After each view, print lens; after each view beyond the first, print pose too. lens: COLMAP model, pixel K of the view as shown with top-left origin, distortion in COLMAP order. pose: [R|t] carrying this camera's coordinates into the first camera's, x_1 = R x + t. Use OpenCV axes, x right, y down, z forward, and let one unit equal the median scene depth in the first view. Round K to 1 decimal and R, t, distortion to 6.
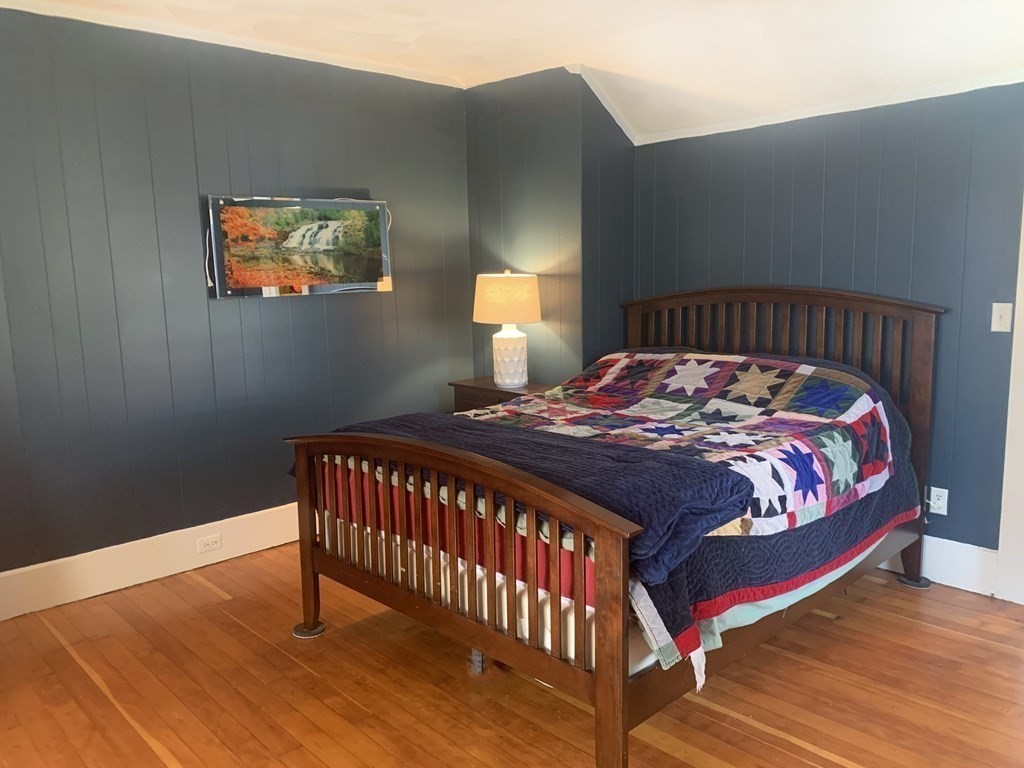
lens RADIAL K [[772.8, 0, 508.4], [0, 772.8, 390.2], [0, 0, 1]] dist [0.049223, -0.057151]
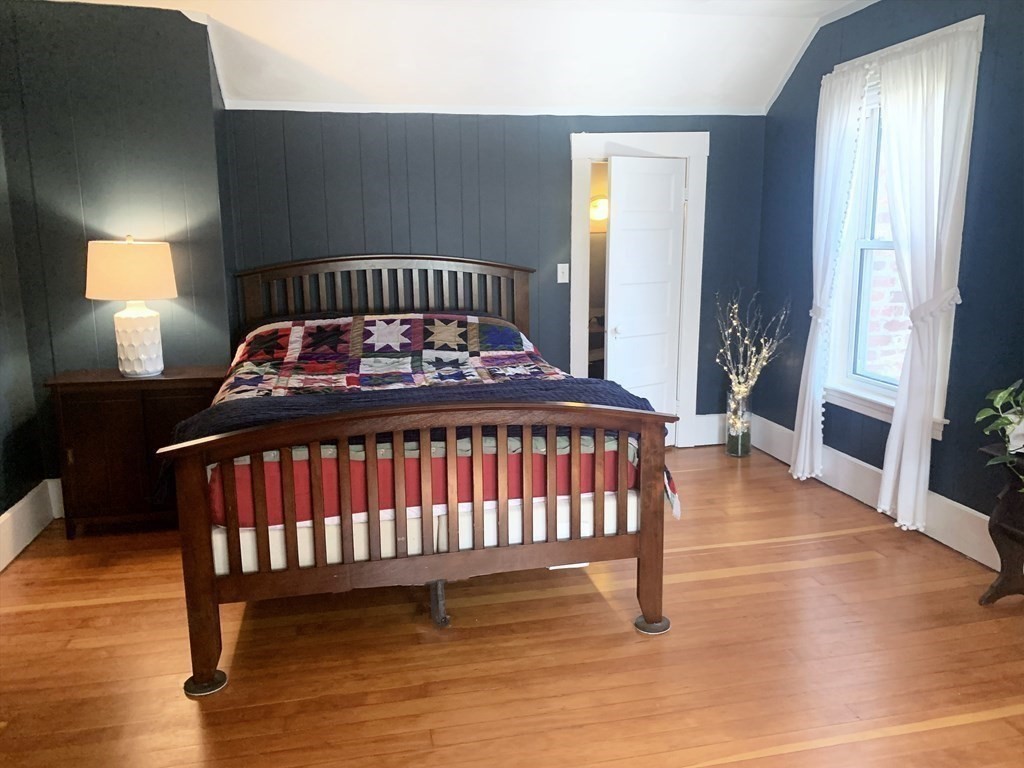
lens RADIAL K [[772.8, 0, 508.4], [0, 772.8, 390.2], [0, 0, 1]] dist [0.049223, -0.057151]
pose [[0.529817, -0.150297, 0.834688, -0.634396], [0.124045, 0.987321, 0.099044, -0.028375], [-0.838991, 0.051063, 0.541743, 0.251126]]
